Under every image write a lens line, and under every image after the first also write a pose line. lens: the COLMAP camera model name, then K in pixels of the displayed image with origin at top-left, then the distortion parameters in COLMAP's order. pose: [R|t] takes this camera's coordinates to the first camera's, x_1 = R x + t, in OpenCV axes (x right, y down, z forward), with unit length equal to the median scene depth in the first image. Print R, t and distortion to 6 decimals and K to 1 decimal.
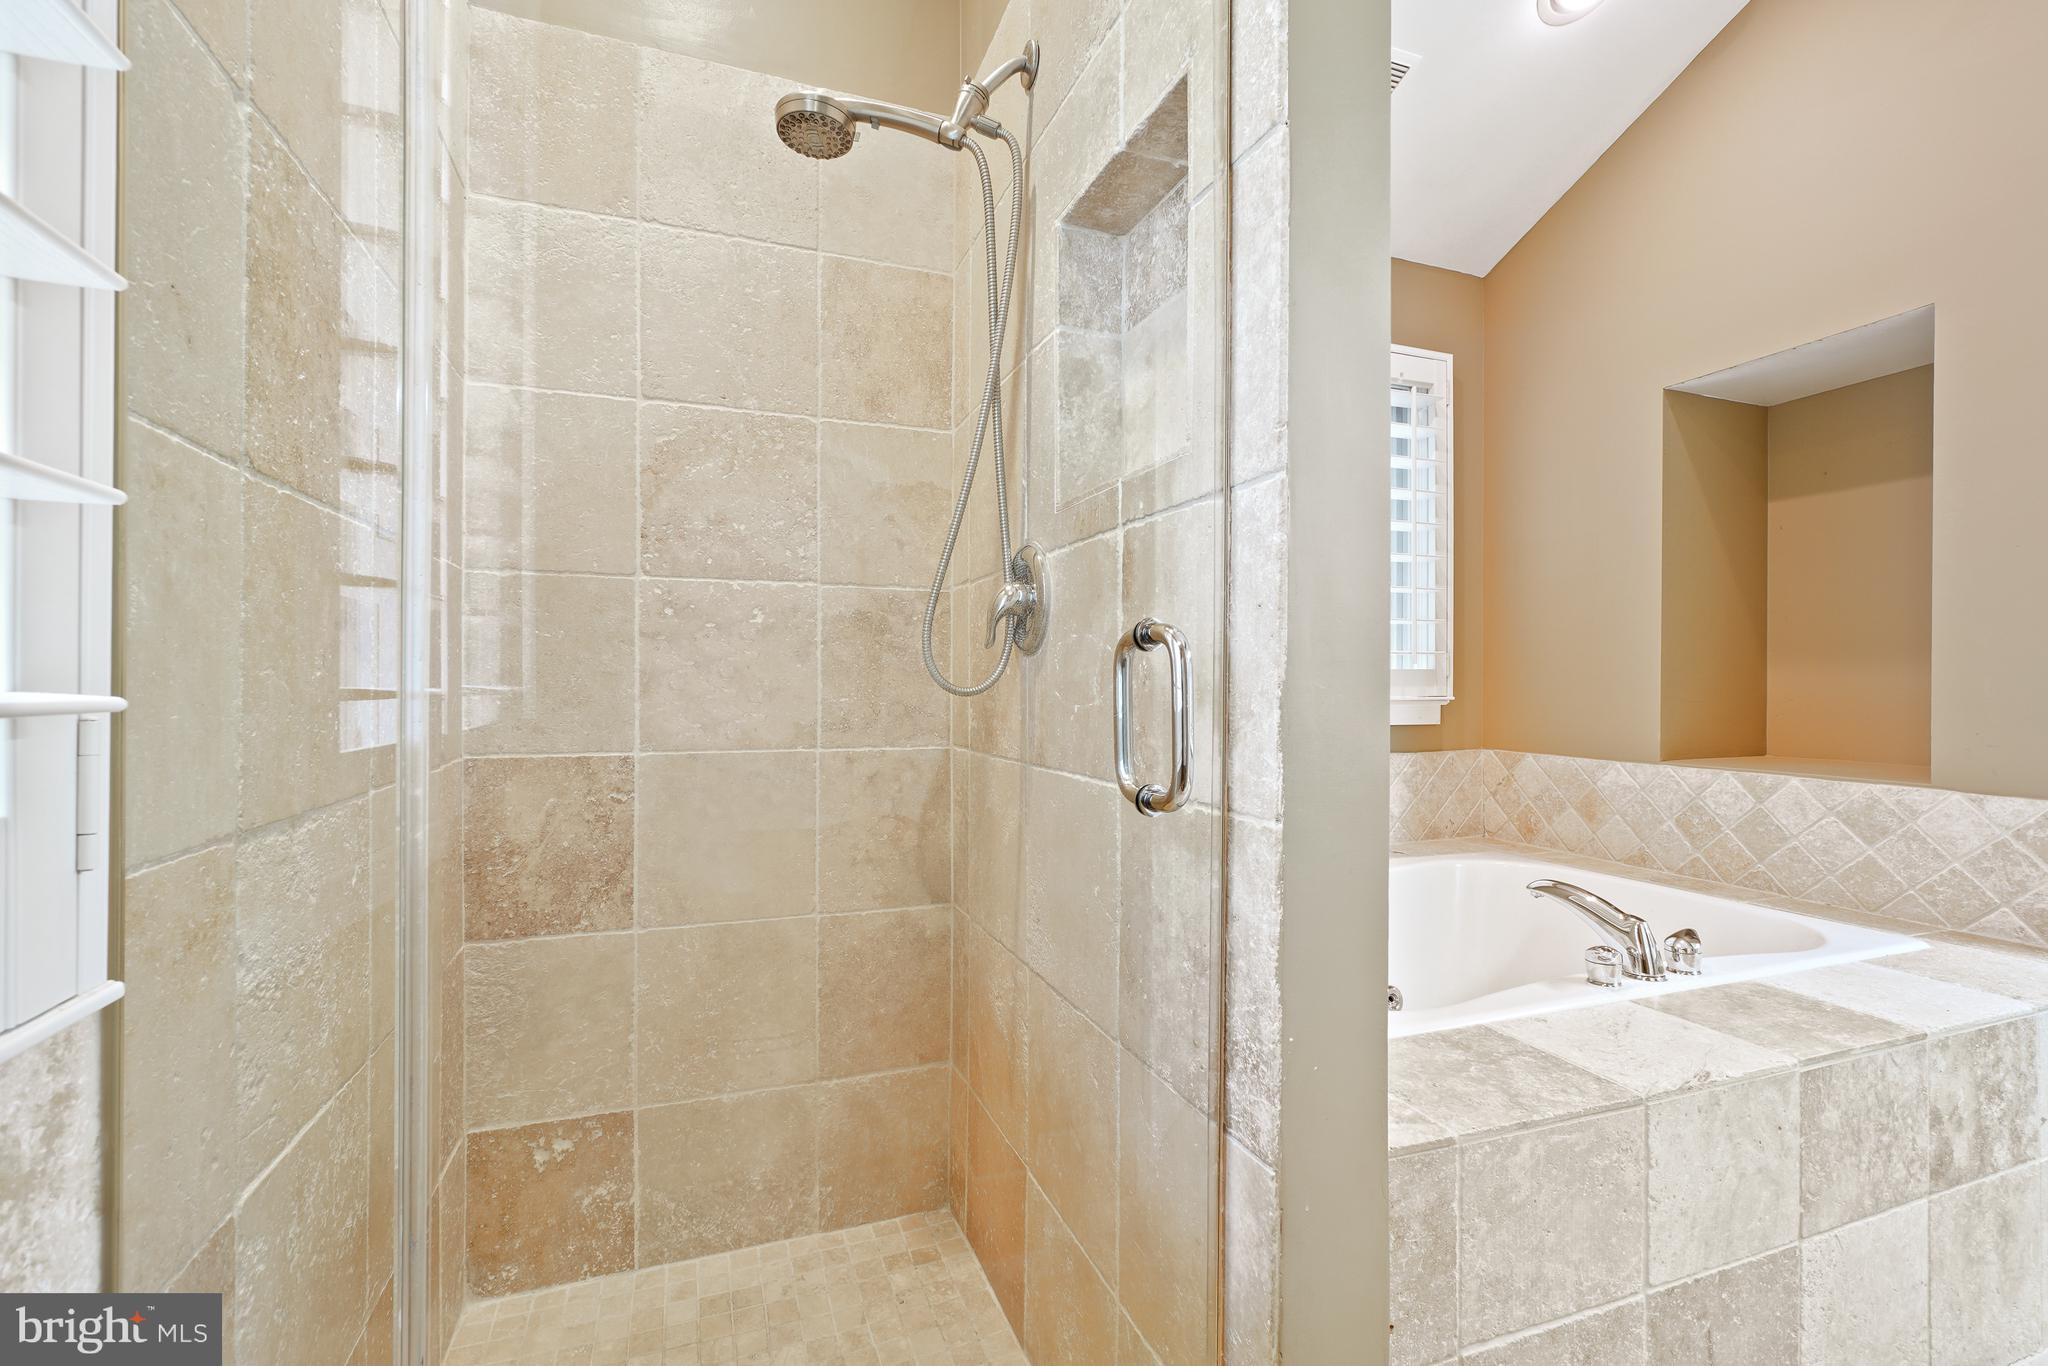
lens RADIAL K [[898.2, 0, 1024.0], [0, 898.2, 683.0], [0, 0, 1]] dist [-0.000572, -0.000069]
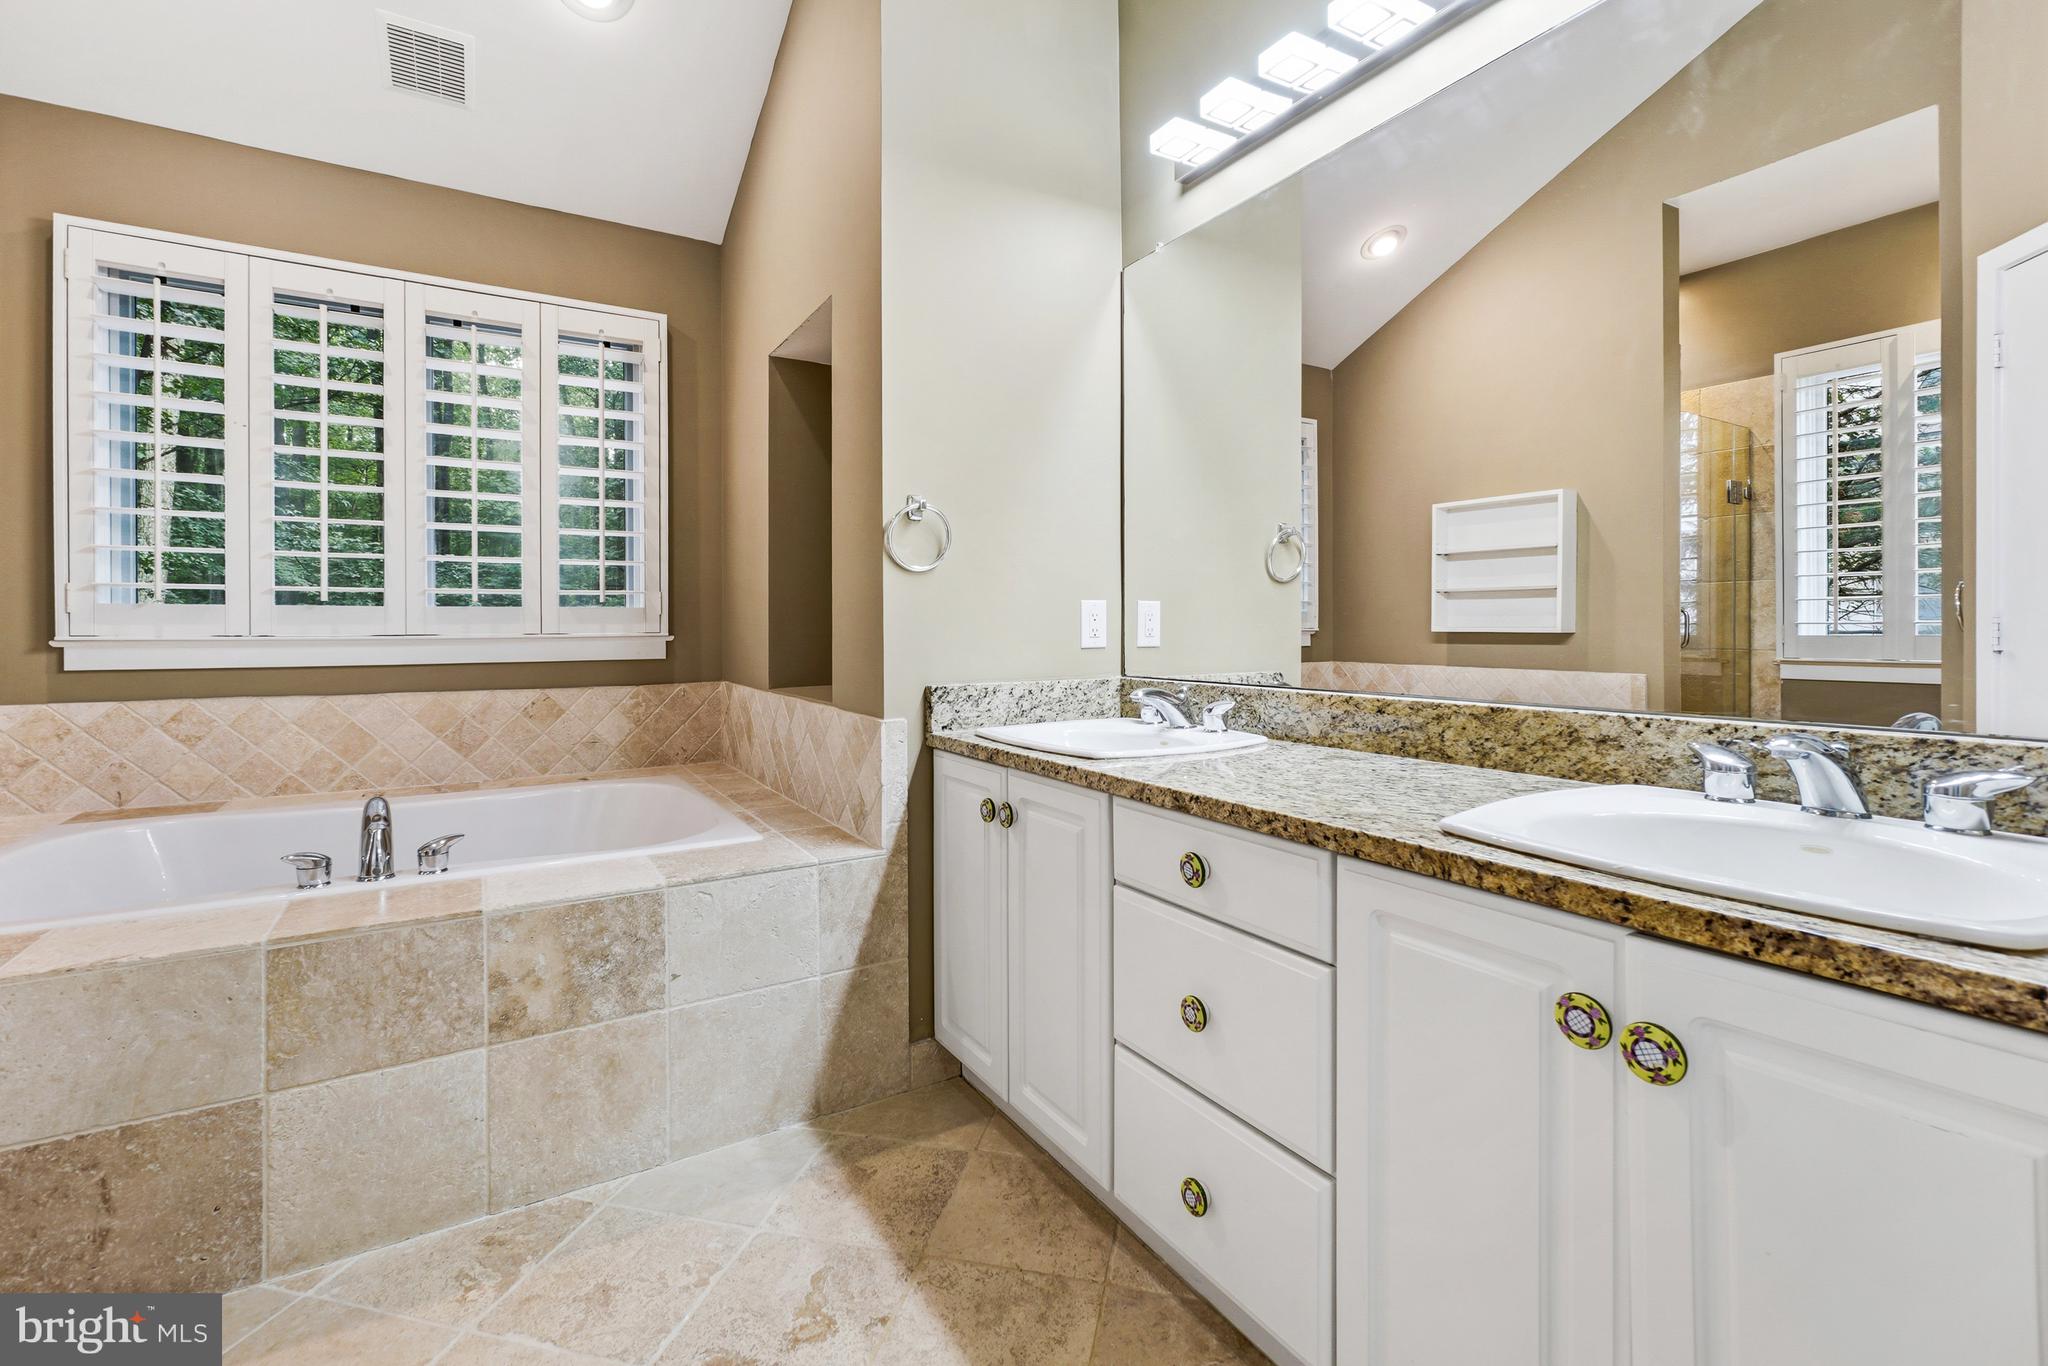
lens RADIAL K [[891.0, 0, 1029.7], [0, 891.0, 642.8], [0, 0, 1]] dist [0.000037, 0.000236]
pose [[0.981013, -0.004024, 0.193900, 1.421827], [0.000586, 0.999842, 0.017786, 0.015533], [-0.193941, -0.017335, 0.980860, -0.276772]]
